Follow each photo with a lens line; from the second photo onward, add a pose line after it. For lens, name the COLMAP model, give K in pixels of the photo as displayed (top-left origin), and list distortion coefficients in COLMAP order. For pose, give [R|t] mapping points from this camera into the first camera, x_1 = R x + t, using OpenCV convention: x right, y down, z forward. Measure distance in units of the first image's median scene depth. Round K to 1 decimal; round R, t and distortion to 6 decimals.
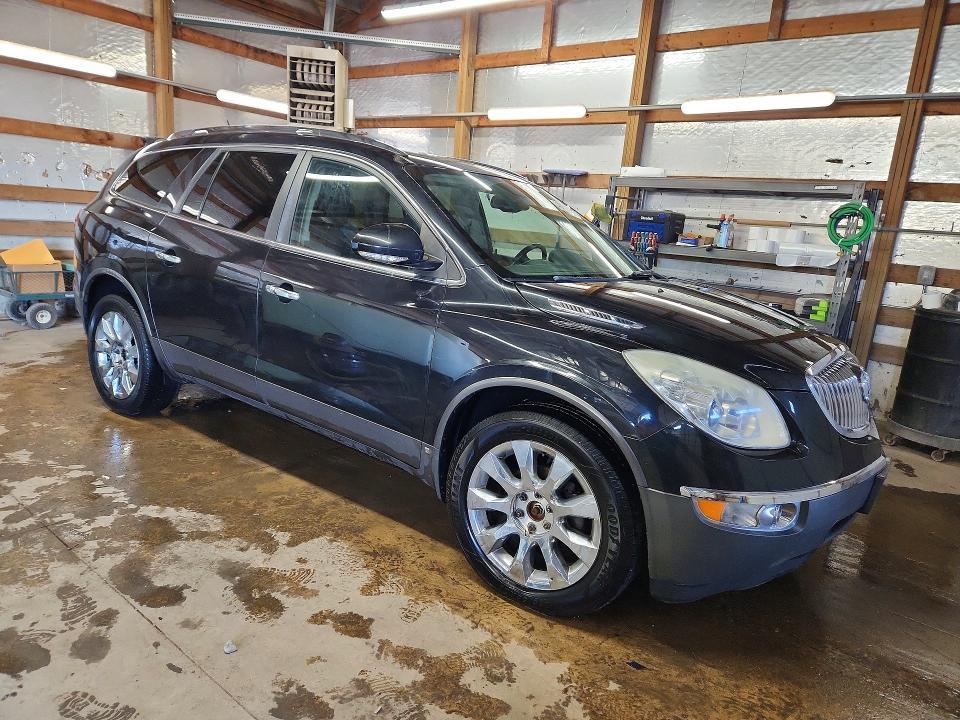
lens RADIAL K [[626.6, 0, 480.1], [0, 626.6, 361.8], [0, 0, 1]] dist [-0.001542, 0.000419]
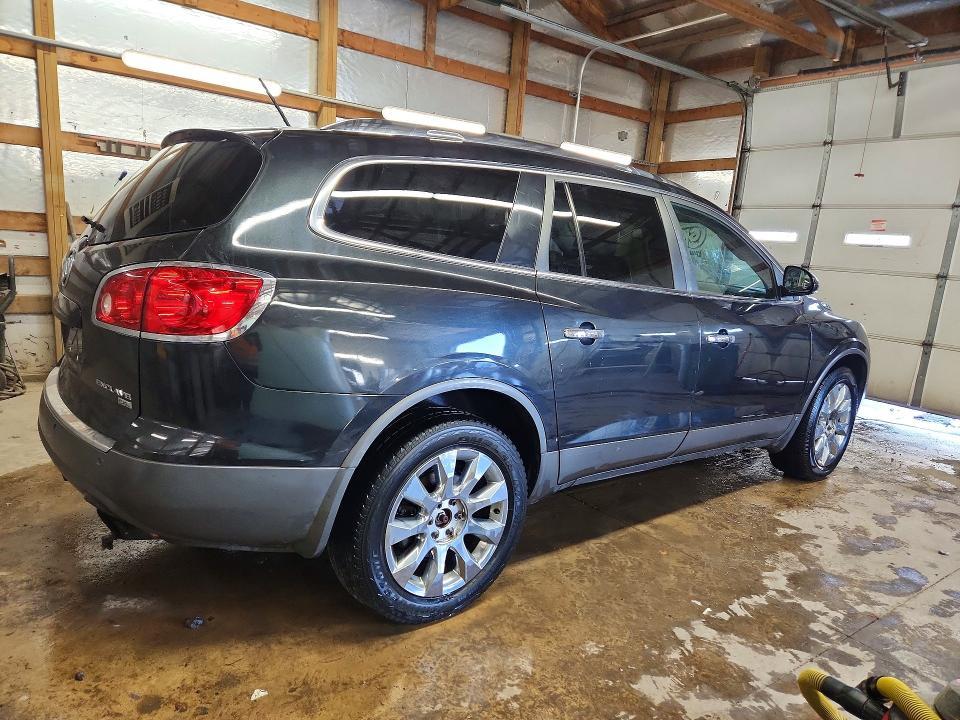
lens RADIAL K [[672.6, 0, 480.3], [0, 672.6, 357.1], [0, 0, 1]] dist [-0.017992, -0.006116]
pose [[0.284154, -0.218910, 0.933453, -1.464489], [0.169191, 0.969756, 0.175919, -0.319637], [-0.943732, 0.107944, 0.312598, 1.053745]]
